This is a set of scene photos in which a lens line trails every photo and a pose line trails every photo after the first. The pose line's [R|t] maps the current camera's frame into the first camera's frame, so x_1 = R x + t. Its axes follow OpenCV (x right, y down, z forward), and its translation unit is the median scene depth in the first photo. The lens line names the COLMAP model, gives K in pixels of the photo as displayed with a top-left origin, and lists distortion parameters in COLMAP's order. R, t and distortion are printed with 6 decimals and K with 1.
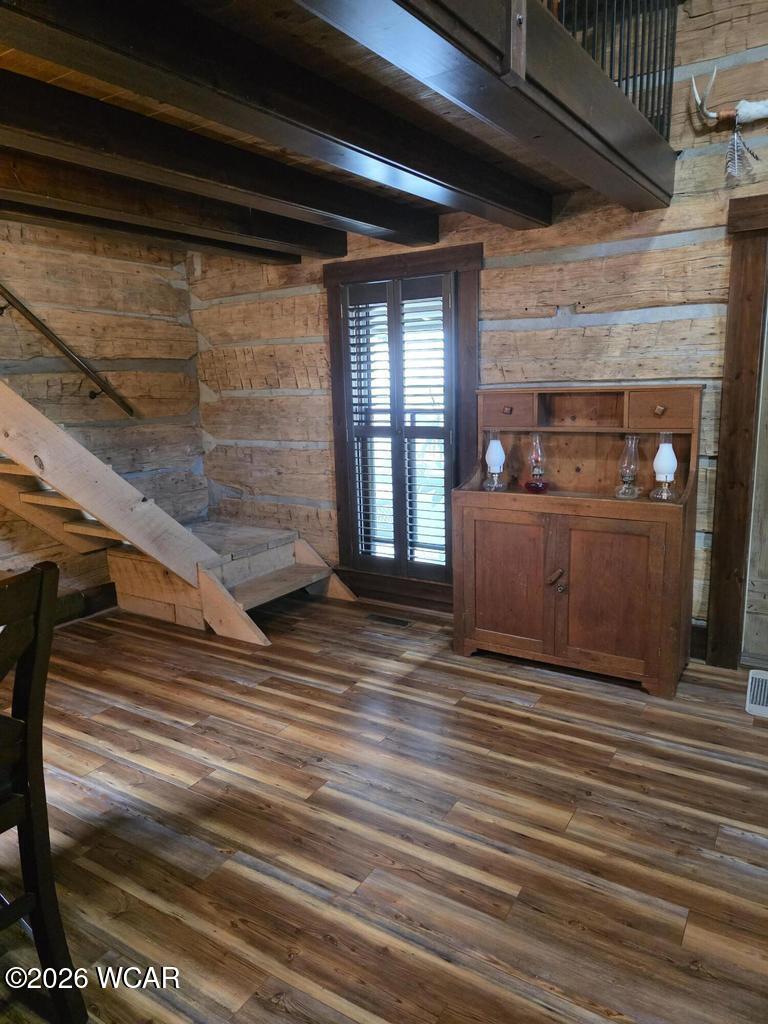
lens RADIAL K [[694.4, 0, 375.8], [0, 694.4, 504.6], [0, 0, 1]] dist [0.064647, -0.064524]
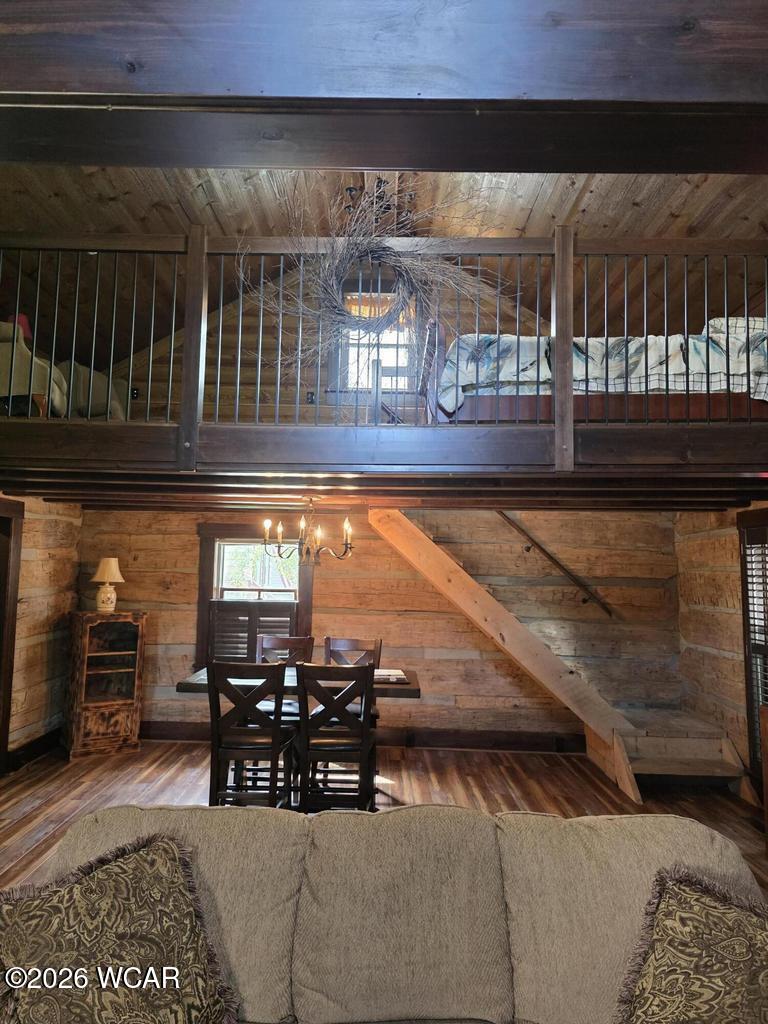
lens RADIAL K [[694.4, 0, 375.8], [0, 694.4, 504.6], [0, 0, 1]] dist [0.064647, -0.064524]
pose [[0.527753, -0.042497, -0.848334, 0.624151], [-0.185413, 0.968898, -0.163884, -0.027077], [0.828914, 0.243783, 0.503460, -0.171020]]
